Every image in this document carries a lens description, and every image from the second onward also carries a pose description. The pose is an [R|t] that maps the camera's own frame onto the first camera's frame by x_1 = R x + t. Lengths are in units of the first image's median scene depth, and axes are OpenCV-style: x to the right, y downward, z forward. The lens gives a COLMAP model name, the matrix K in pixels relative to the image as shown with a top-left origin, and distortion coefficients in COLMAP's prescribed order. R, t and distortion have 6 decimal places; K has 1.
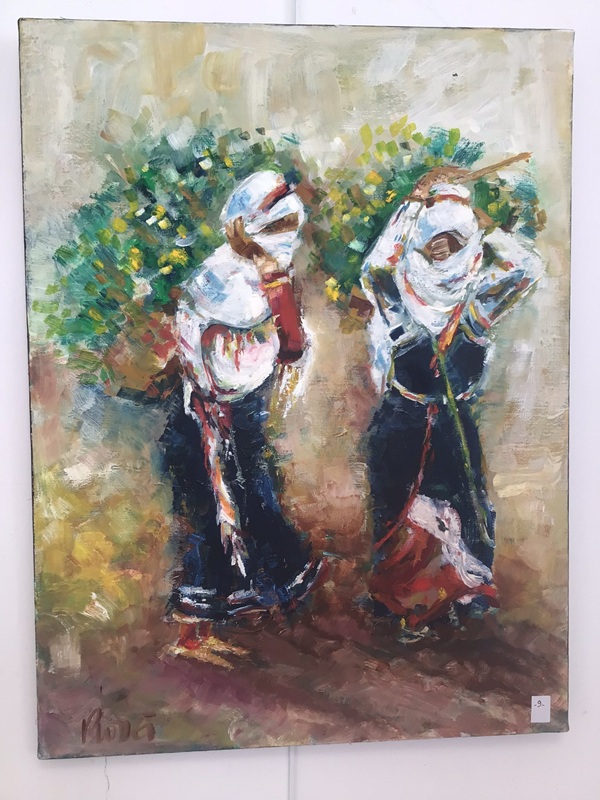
lens RADIAL K [[710.2, 0, 300.3], [0, 710.2, 401.4], [0, 0, 1]] dist [0.044351, -0.068372]
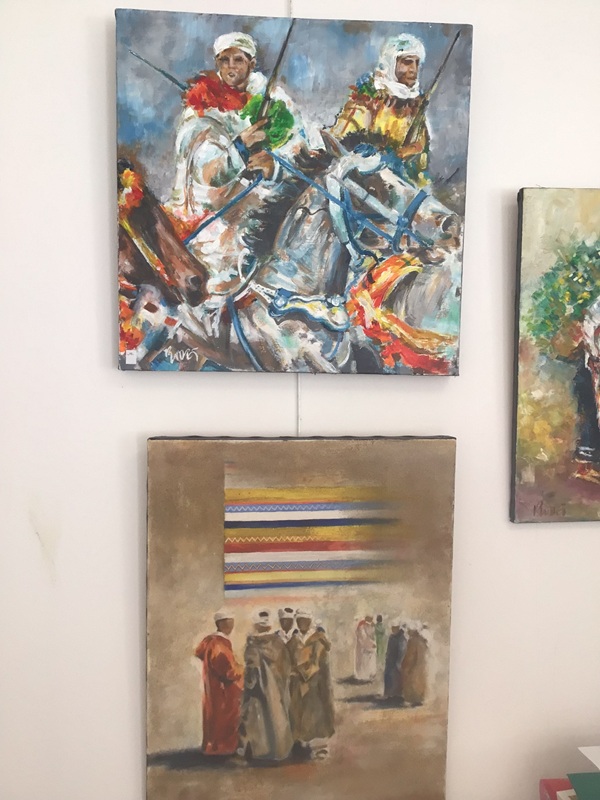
lens RADIAL K [[710.2, 0, 299.3], [0, 710.2, 400.6], [0, 0, 1]] dist [0.044351, -0.068372]
pose [[0.999950, 0.007002, -0.007206, -1.031343], [-0.006599, 0.998491, 0.054514, 0.005212], [0.007577, -0.054464, 0.998487, -1.209268]]
